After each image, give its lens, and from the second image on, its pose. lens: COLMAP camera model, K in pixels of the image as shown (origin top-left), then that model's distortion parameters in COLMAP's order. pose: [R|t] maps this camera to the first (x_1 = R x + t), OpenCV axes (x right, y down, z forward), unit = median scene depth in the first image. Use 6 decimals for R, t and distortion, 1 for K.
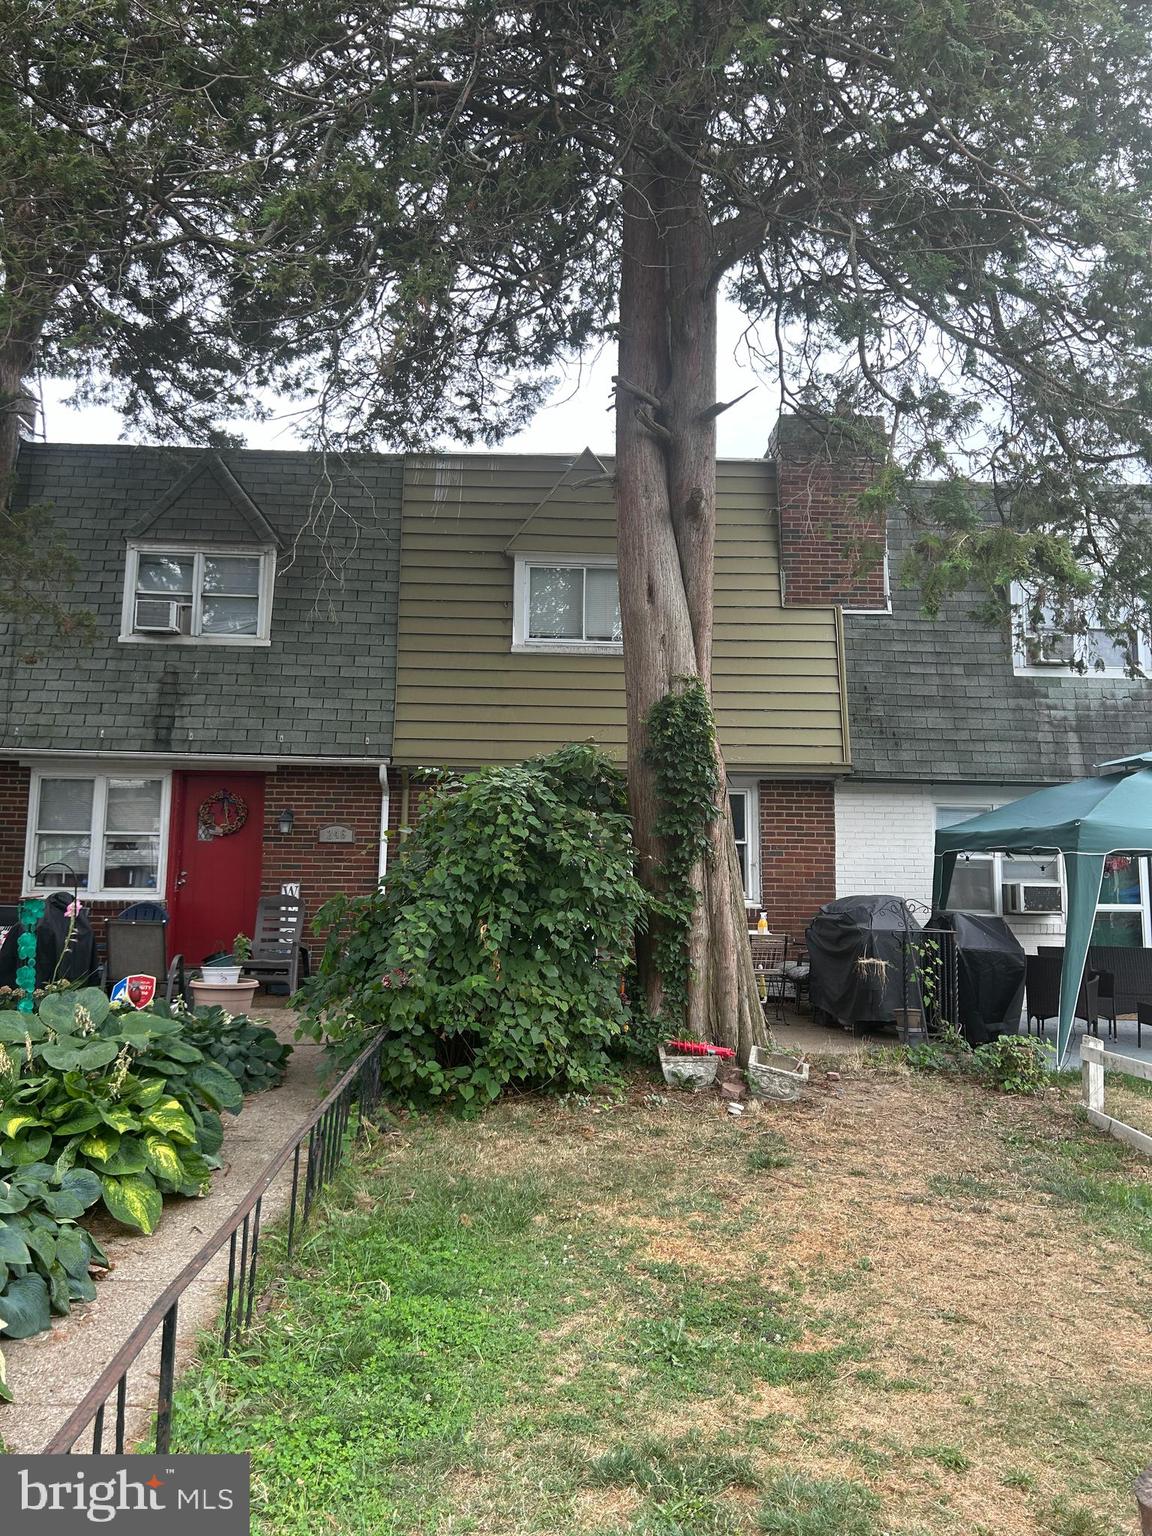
lens RADIAL K [[1166.2, 0, 577.7], [0, 1166.2, 763.3], [0, 0, 1]] dist [0.048318, -0.055893]
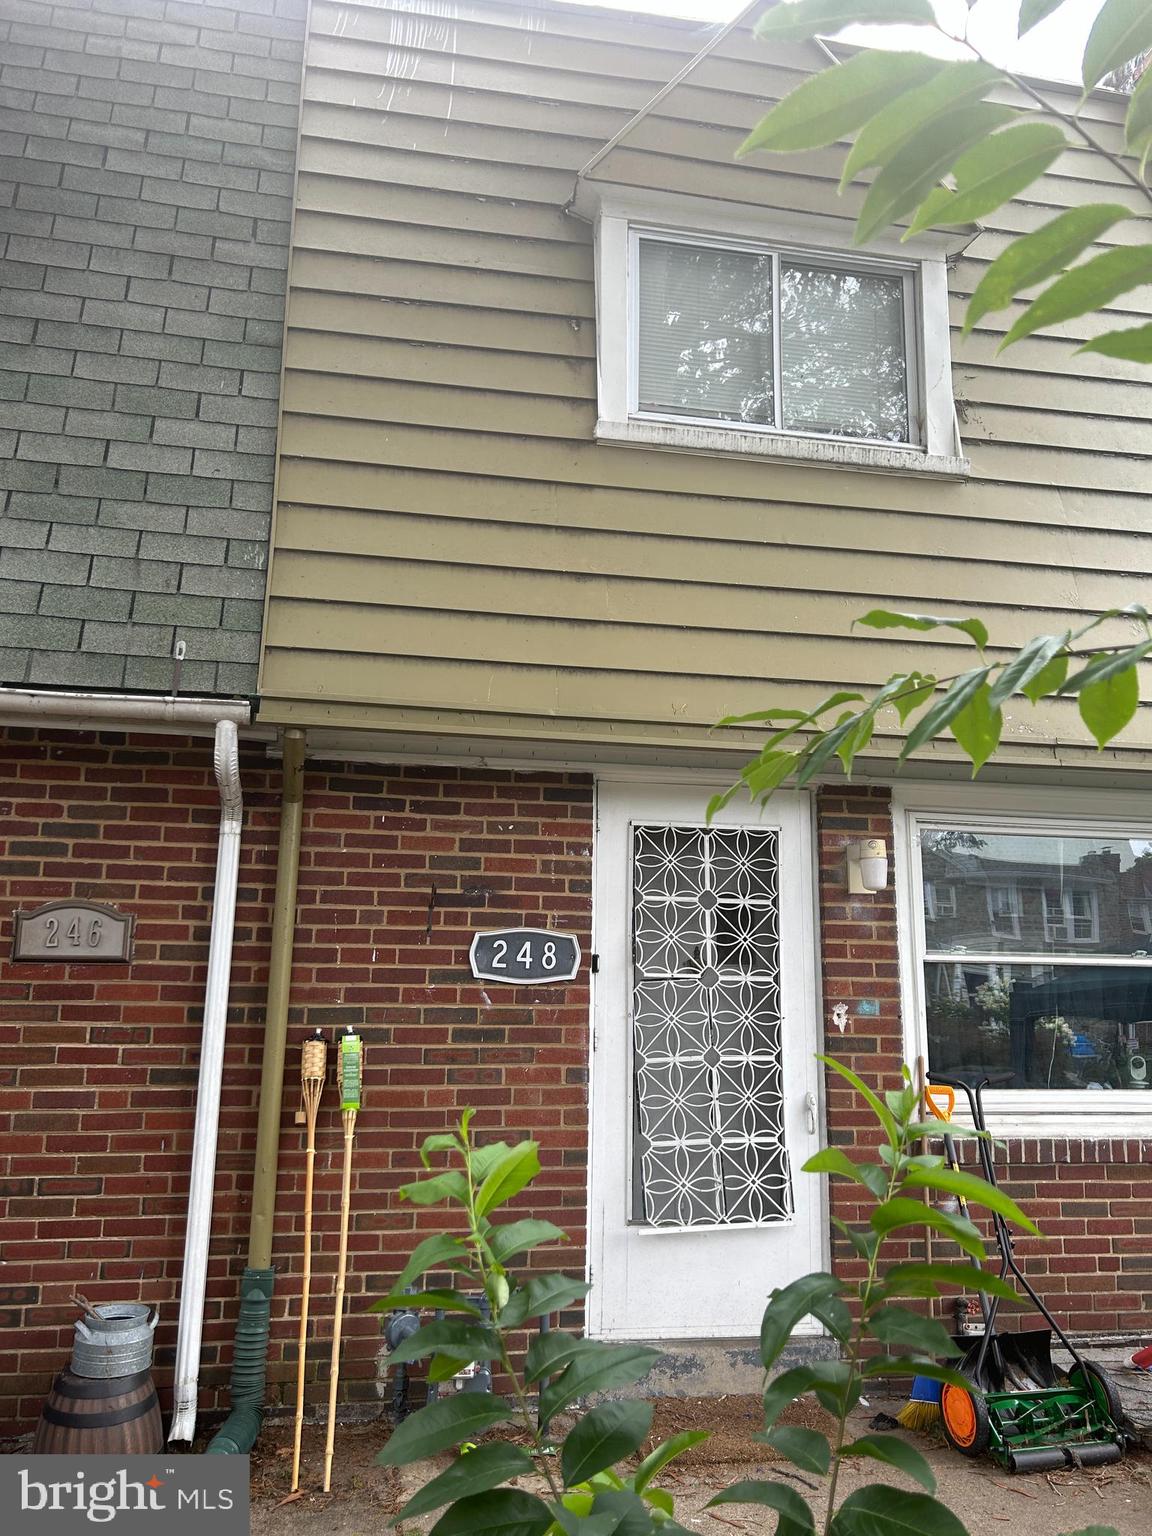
lens RADIAL K [[1166.2, 0, 573.8], [0, 1166.2, 761.2], [0, 0, 1]] dist [0.048318, -0.055893]
pose [[0.991847, 0.026143, 0.124723, -0.107006], [-0.017344, 0.997317, -0.071122, 0.032683], [-0.126247, 0.068379, 0.989639, 0.639340]]
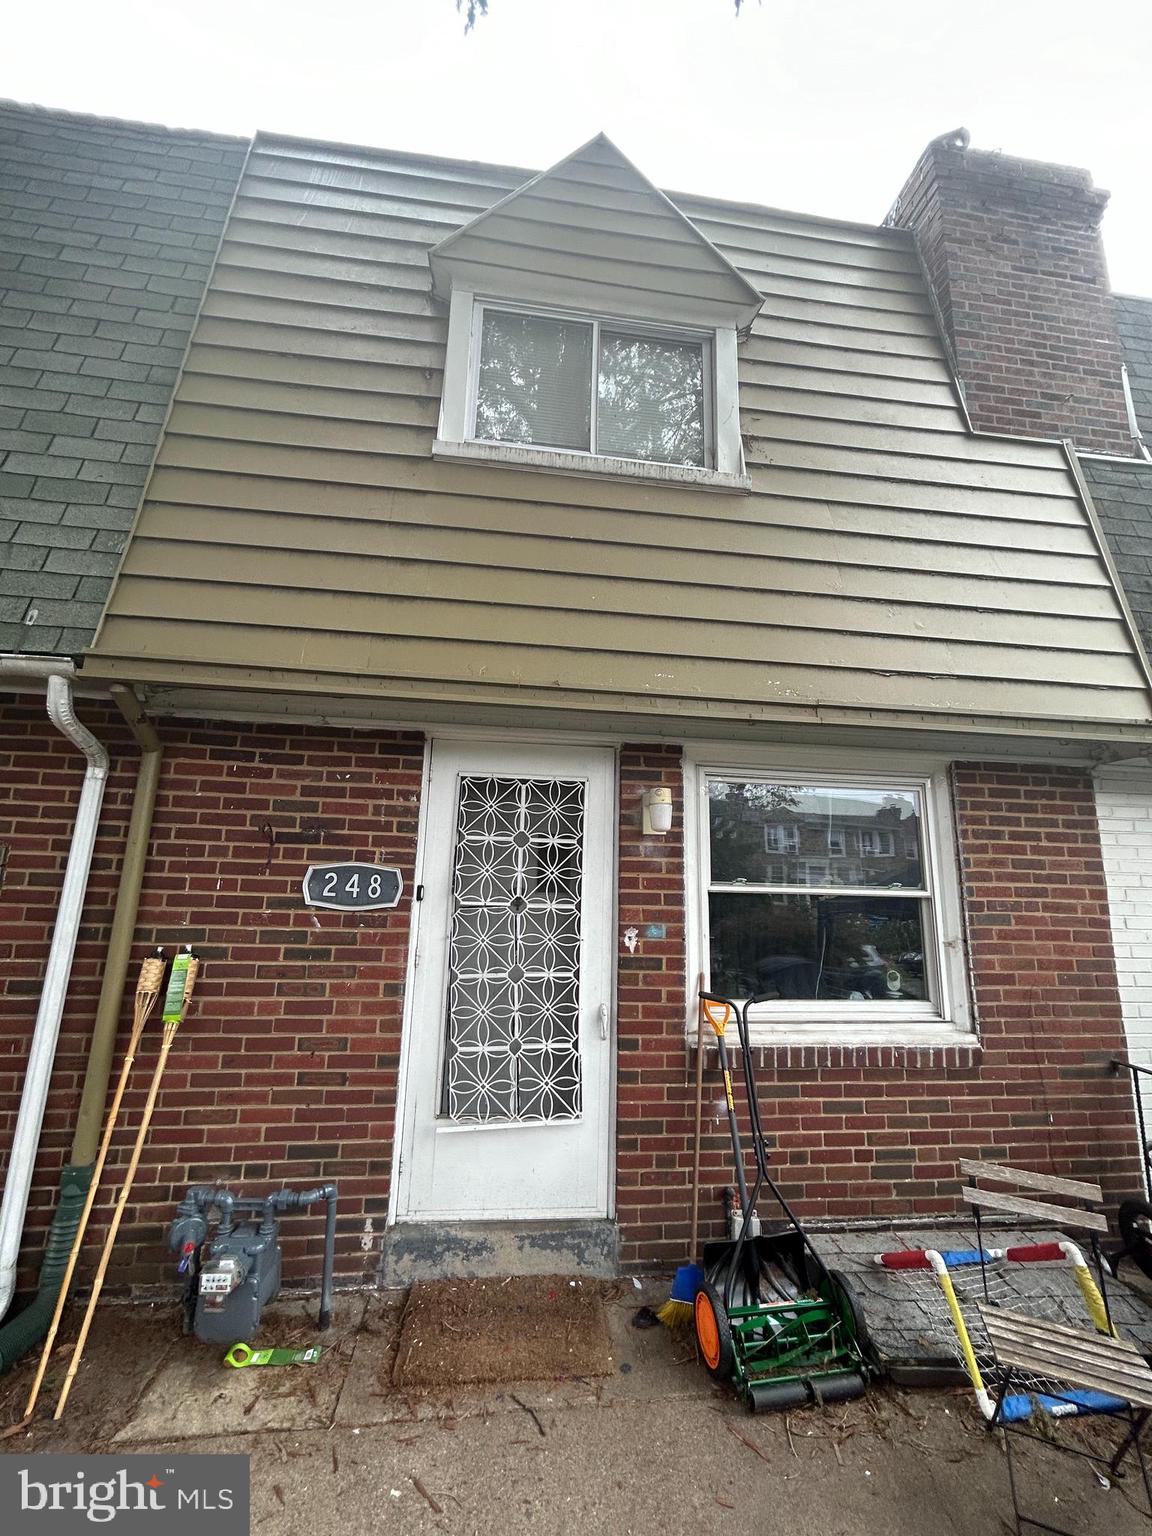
lens RADIAL K [[621.0, 0, 569.7], [0, 621.0, 761.9], [0, 0, 1]] dist [-0.002715, 0.001840]
pose [[0.997313, 0.028511, 0.067482, -0.017425], [-0.023611, 0.997101, -0.072329, 0.036943], [-0.069348, 0.070541, 0.995095, 0.766024]]
